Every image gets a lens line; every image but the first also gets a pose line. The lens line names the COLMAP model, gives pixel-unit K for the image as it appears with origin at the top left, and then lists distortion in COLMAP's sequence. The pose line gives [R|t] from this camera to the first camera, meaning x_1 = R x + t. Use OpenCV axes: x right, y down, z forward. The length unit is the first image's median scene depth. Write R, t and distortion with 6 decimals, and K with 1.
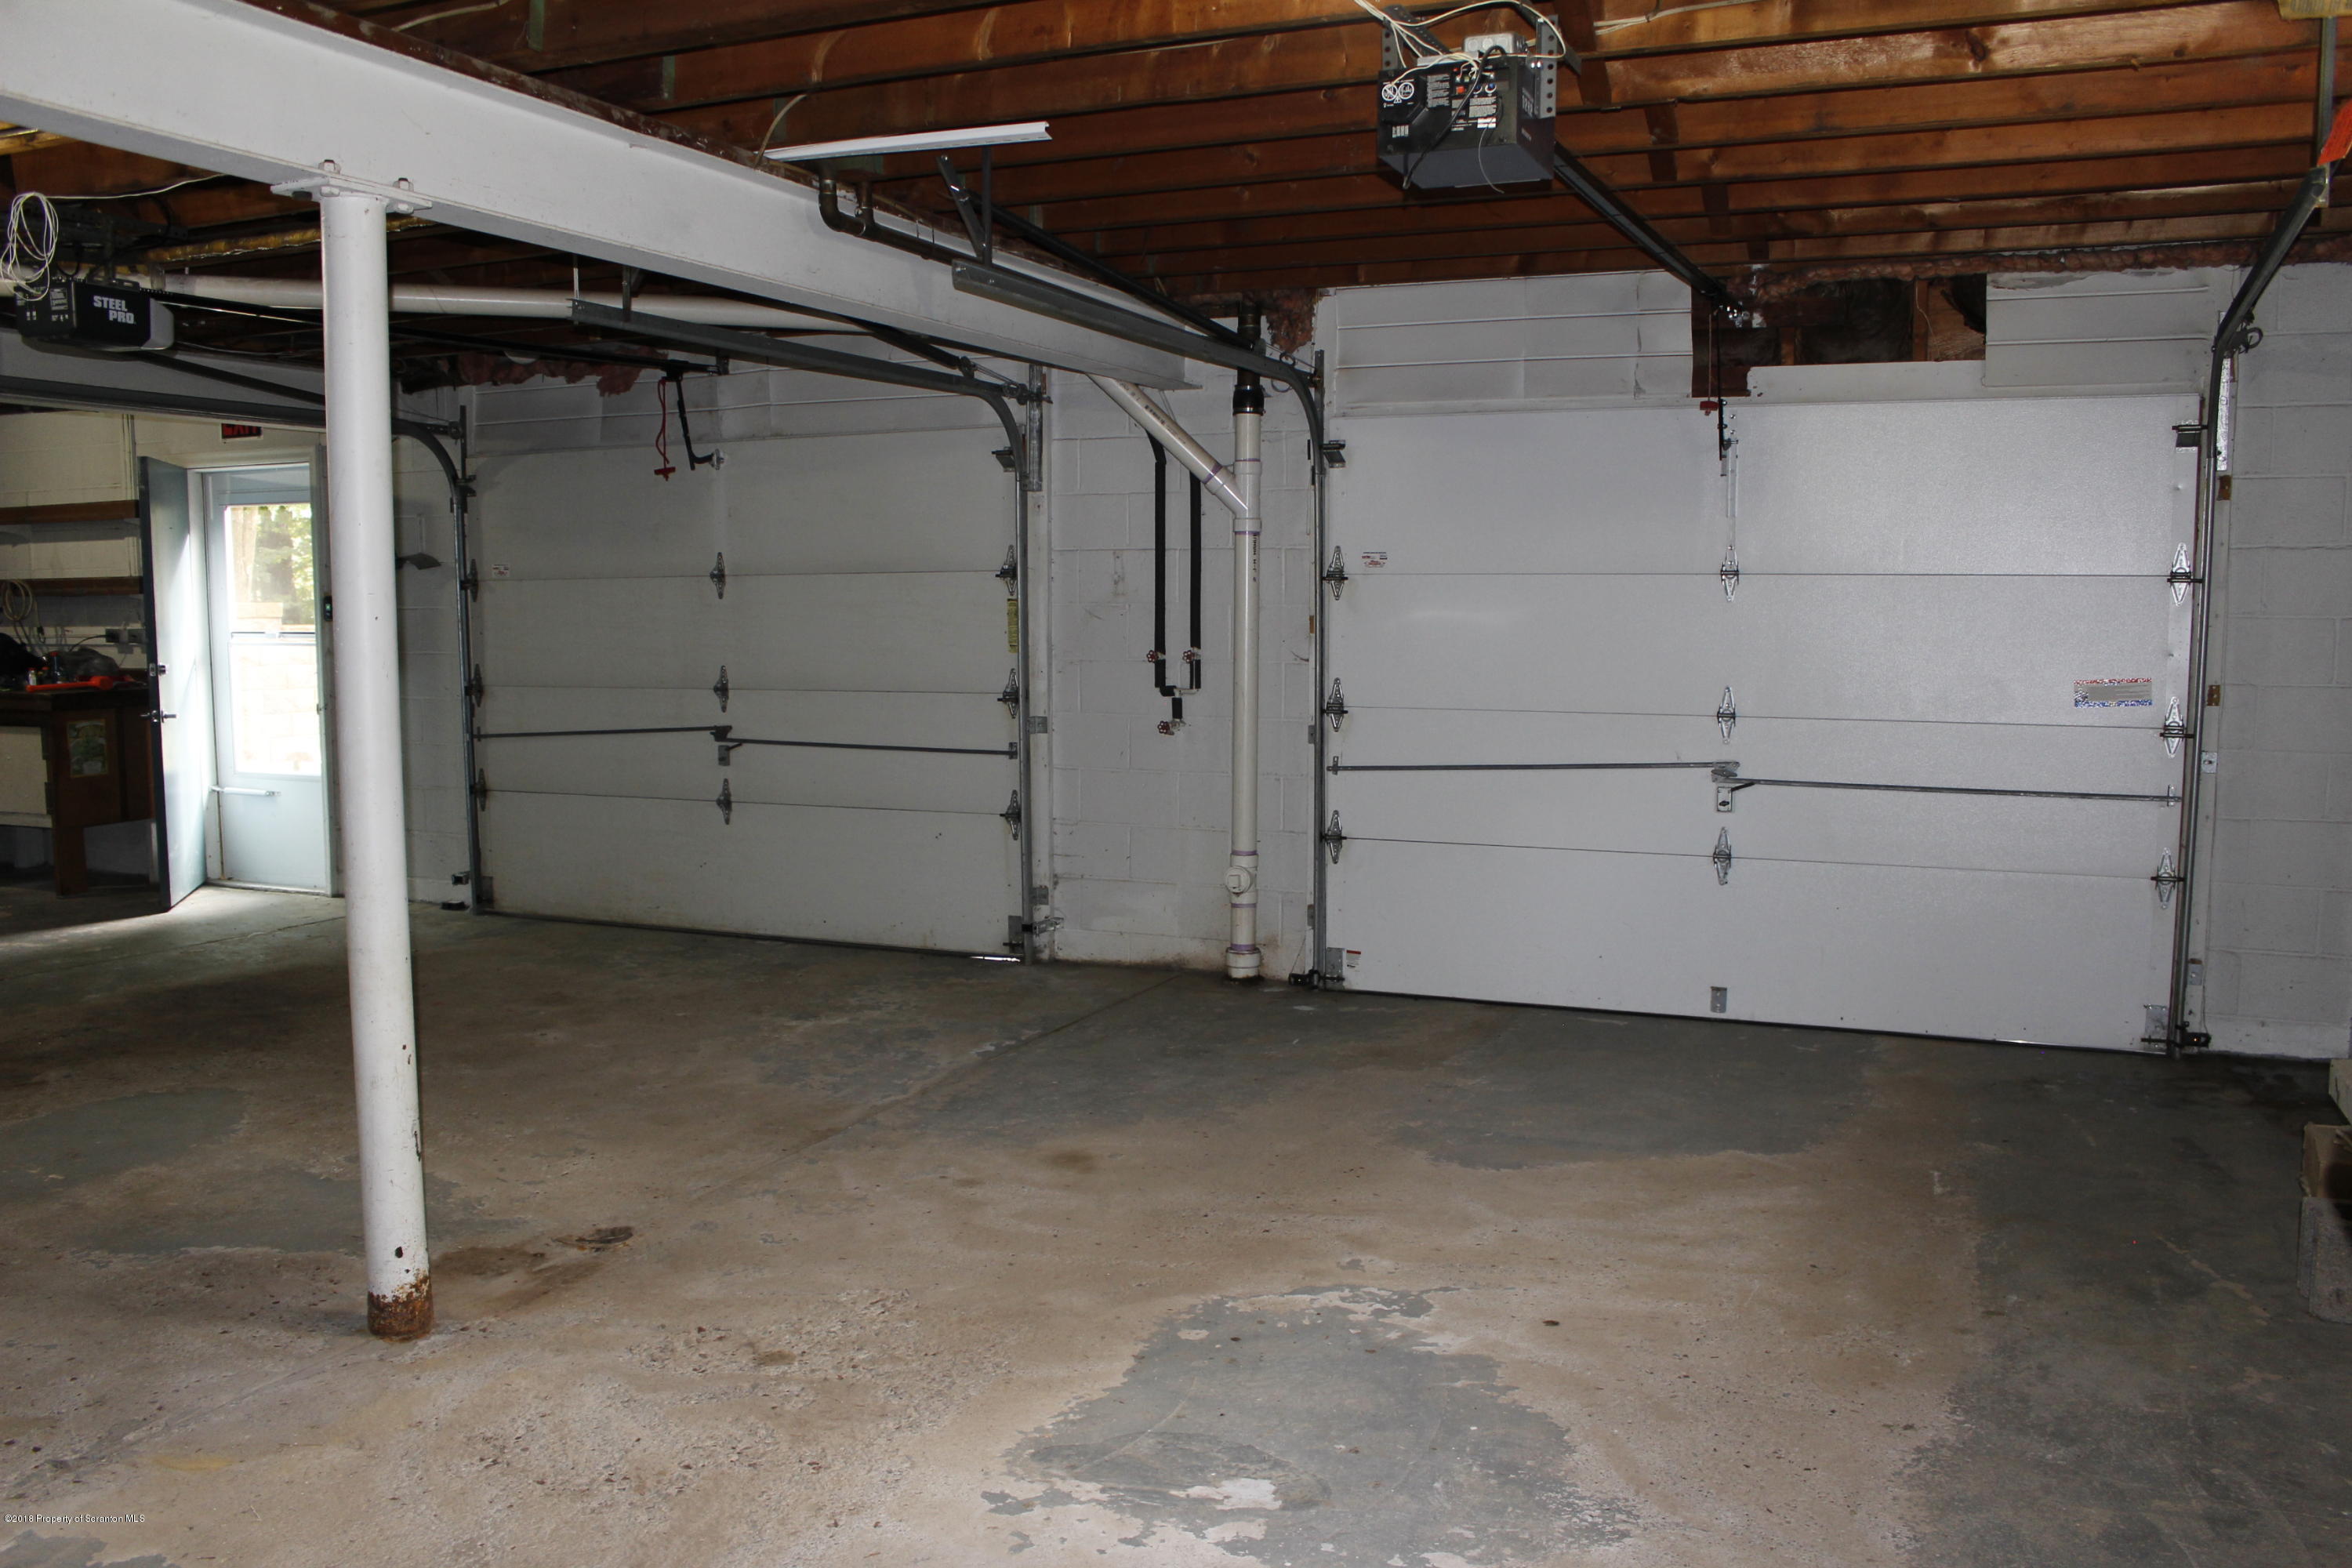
lens RADIAL K [[1955.4, 0, 1172.3], [0, 1955.4, 828.5], [0, 0, 1]] dist [-0.156375, 0.126063]
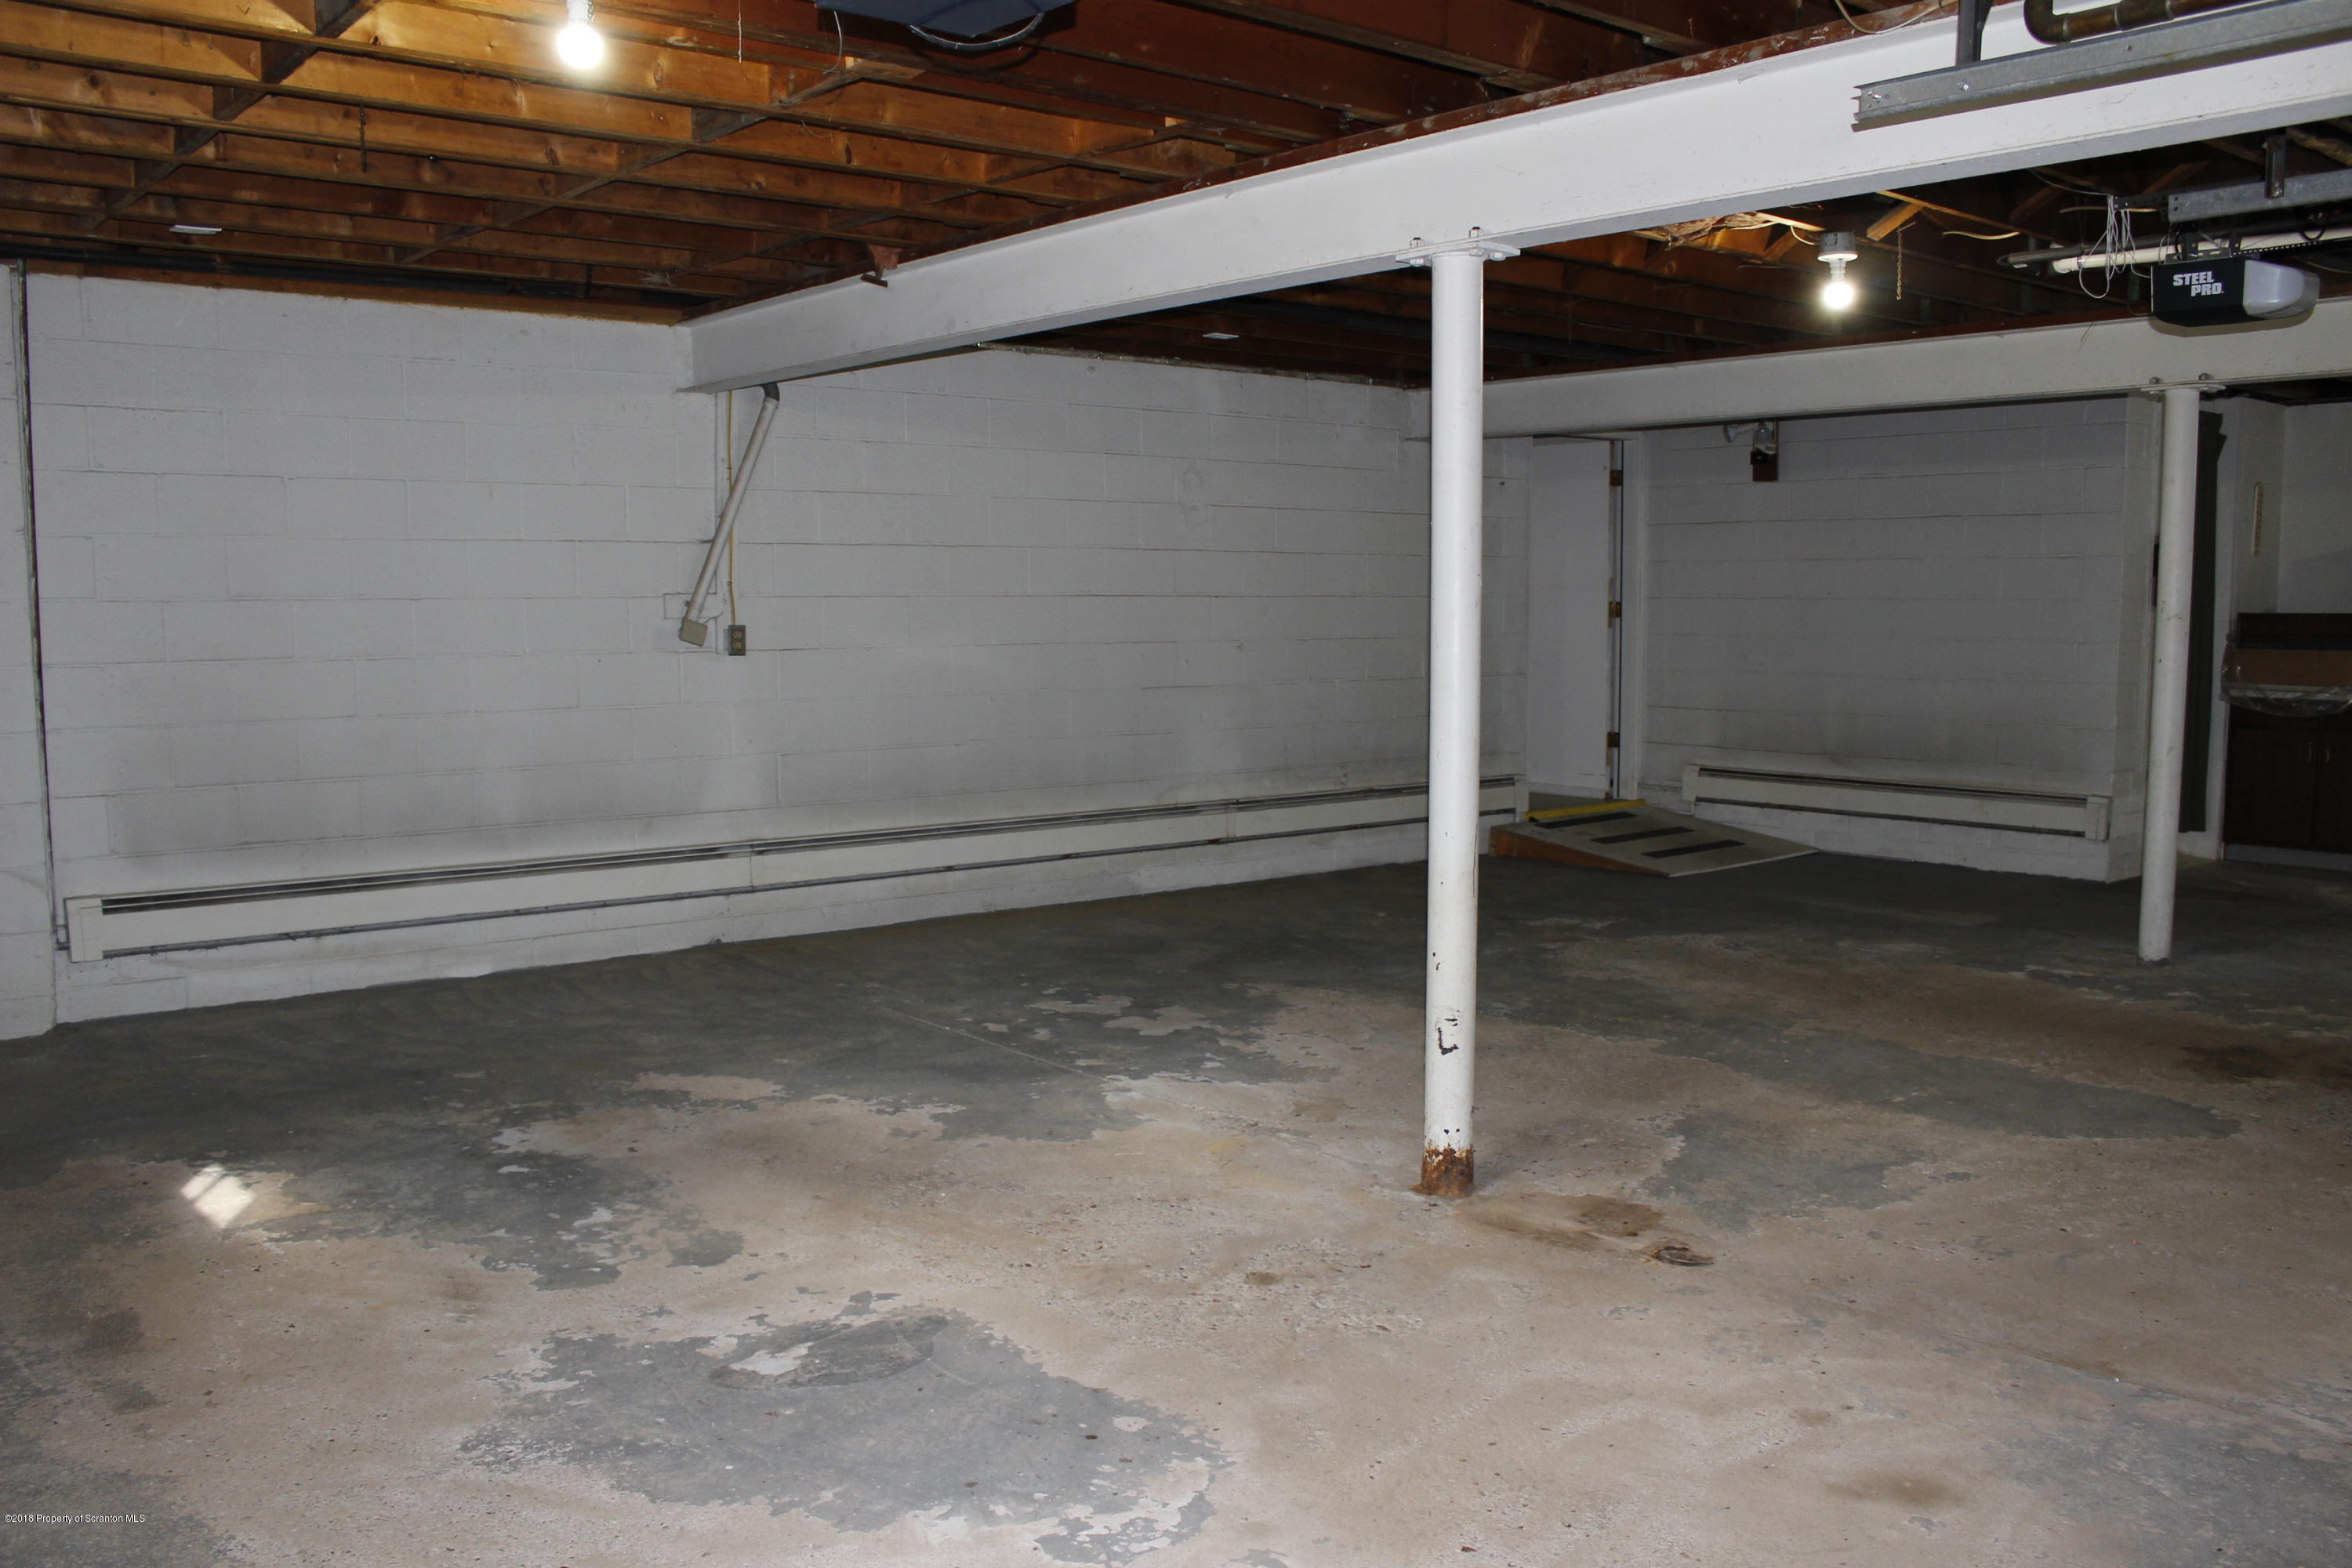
lens RADIAL K [[1955.4, 0, 1165.2], [0, 1955.4, 804.7], [0, 0, 1]] dist [-0.156375, 0.126063]
pose [[-0.446477, 0.092134, -0.890039, 0.494055], [-0.101171, 0.983109, 0.152519, -0.096760], [0.889057, 0.158142, -0.429614, 0.883473]]
